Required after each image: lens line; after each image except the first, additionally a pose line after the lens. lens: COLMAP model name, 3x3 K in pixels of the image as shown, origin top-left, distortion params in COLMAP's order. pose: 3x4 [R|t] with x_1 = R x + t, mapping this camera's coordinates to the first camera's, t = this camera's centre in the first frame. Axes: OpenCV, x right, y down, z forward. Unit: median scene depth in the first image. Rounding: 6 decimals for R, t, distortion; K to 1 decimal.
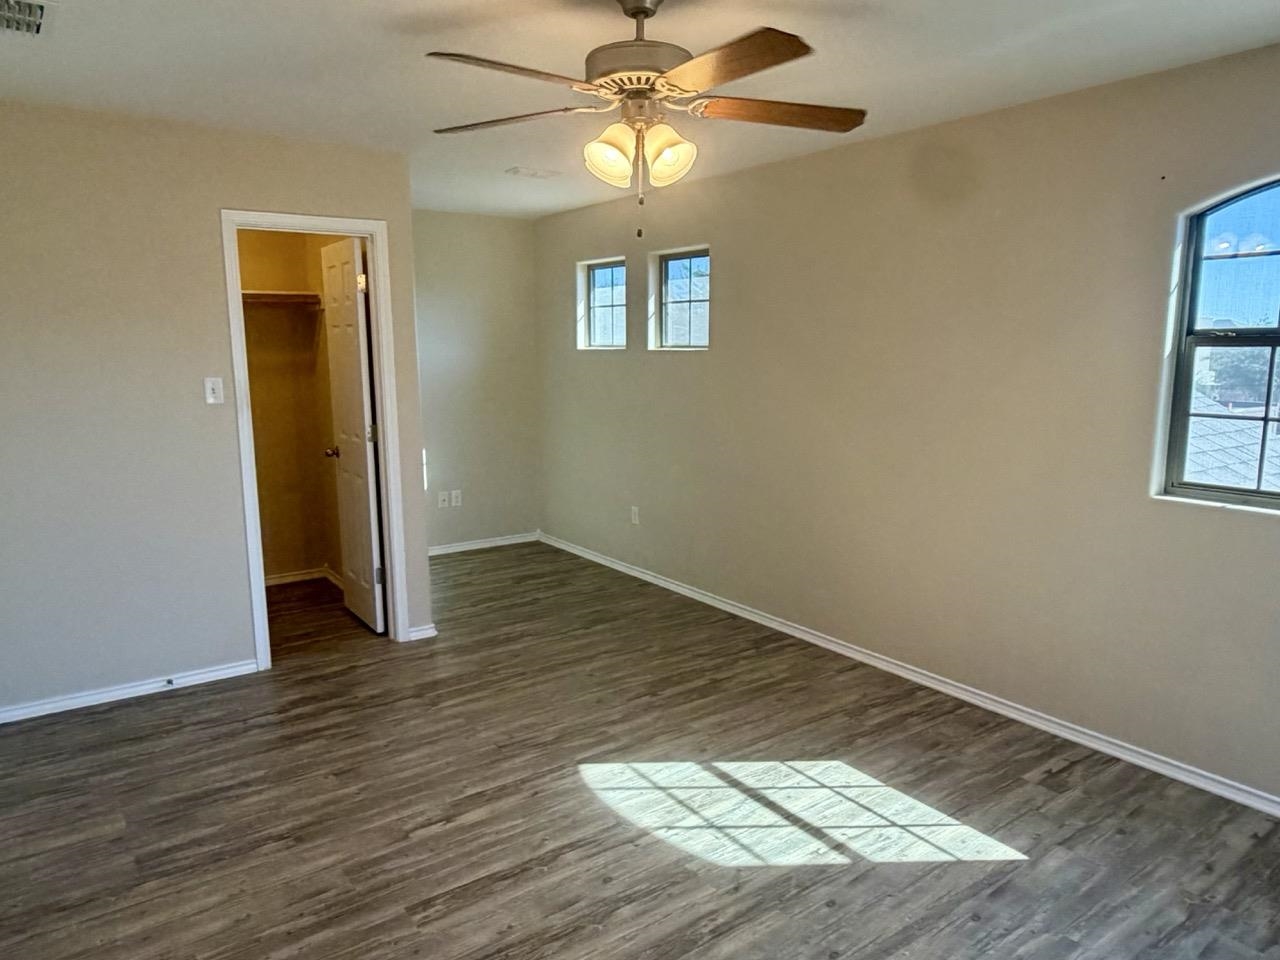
lens RADIAL K [[869.8, 0, 634.6], [0, 869.8, 475.7], [0, 0, 1]] dist [0.003567, -0.002420]
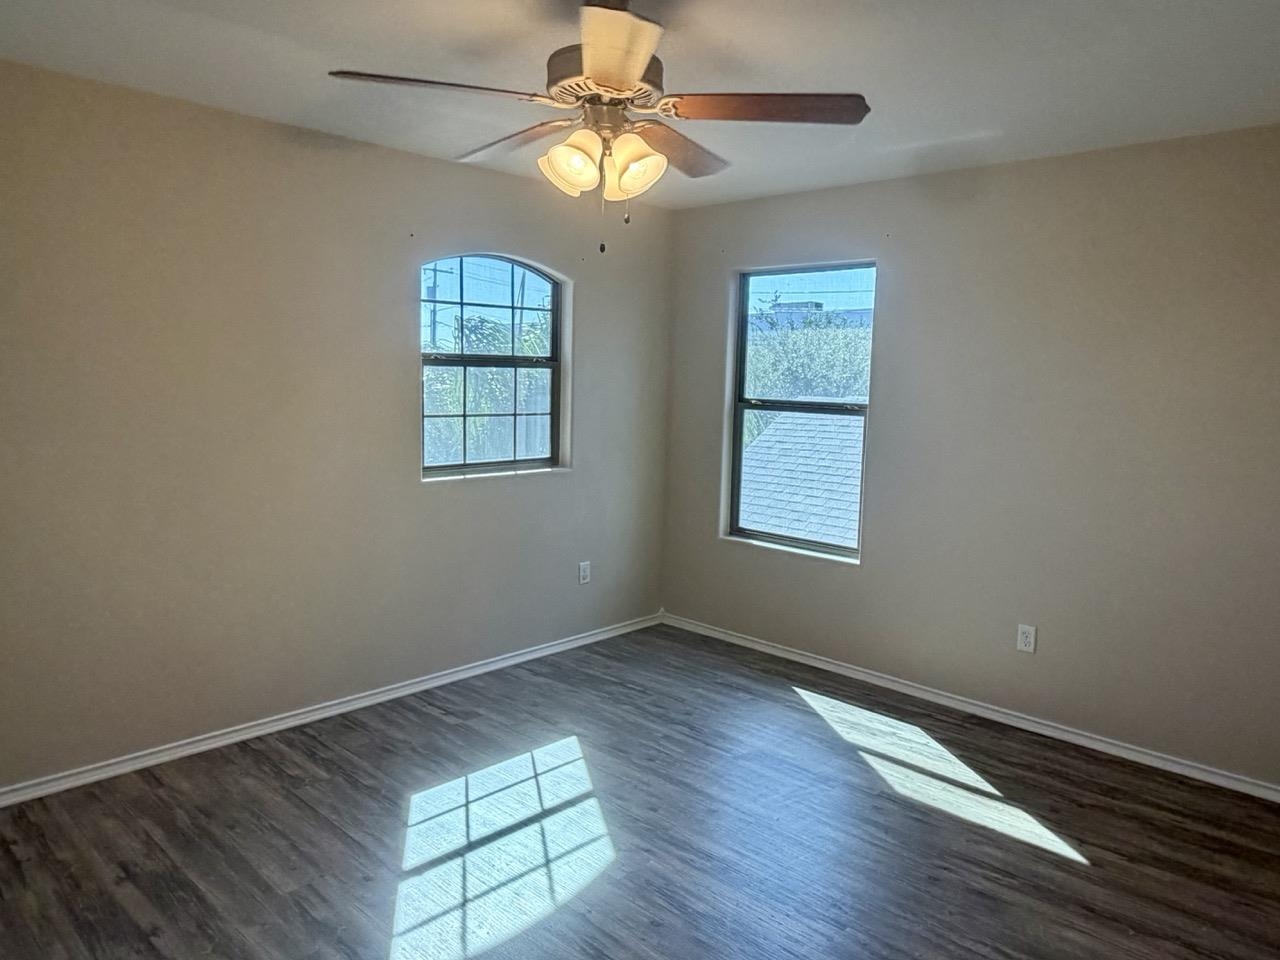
lens RADIAL K [[869.8, 0, 639.9], [0, 869.8, 488.3], [0, 0, 1]] dist [0.003567, -0.002420]
pose [[-0.173362, -0.136717, 0.975322, -0.759357], [0.127870, 0.978811, 0.159935, -0.137750], [-0.976522, 0.152441, -0.152207, 0.916470]]
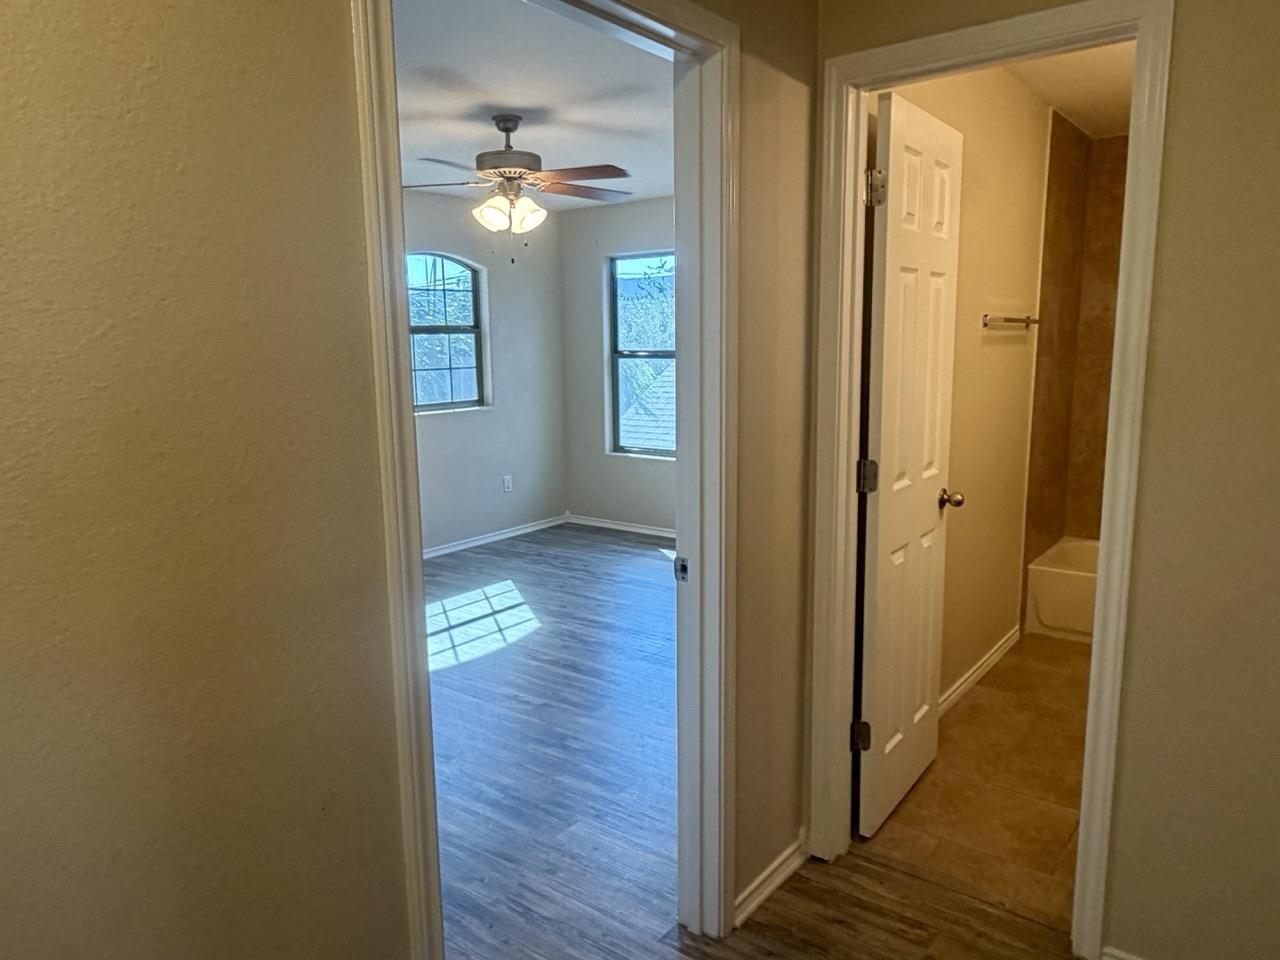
lens RADIAL K [[869.8, 0, 633.7], [0, 869.8, 492.5], [0, 0, 1]] dist [0.003567, -0.002420]
pose [[-0.273303, -0.166756, 0.947364, -1.365524], [0.164159, 0.962327, 0.216747, -0.142900], [-0.947817, 0.214756, -0.235632, 1.016961]]
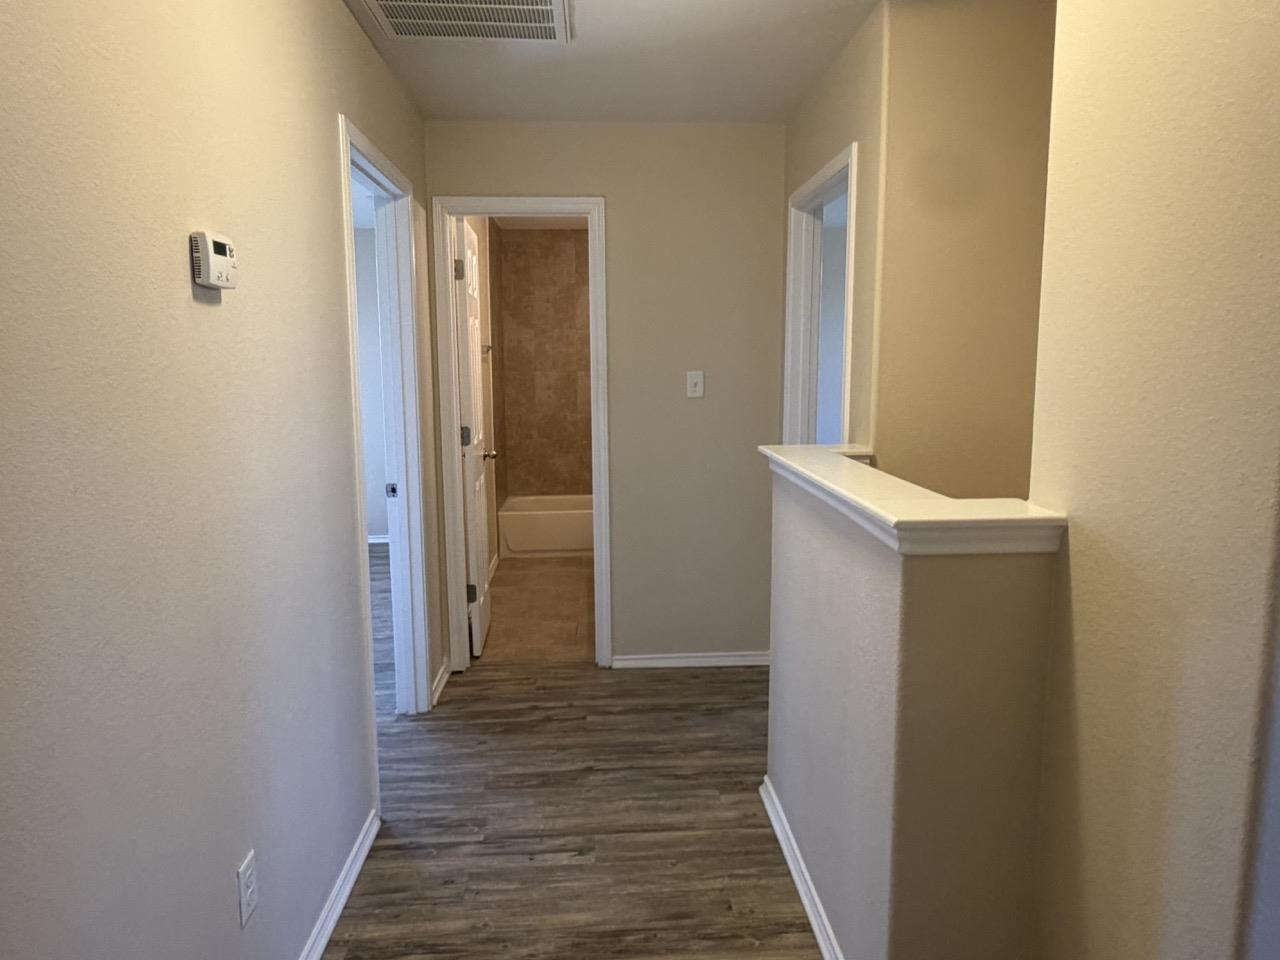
lens RADIAL K [[869.8, 0, 642.7], [0, 869.8, 479.0], [0, 0, 1]] dist [0.003567, -0.002420]
pose [[-0.840726, -0.077804, 0.535841, -2.110021], [0.081335, 0.960247, 0.267041, -0.372225], [-0.535316, 0.268091, -0.800976, 2.588650]]
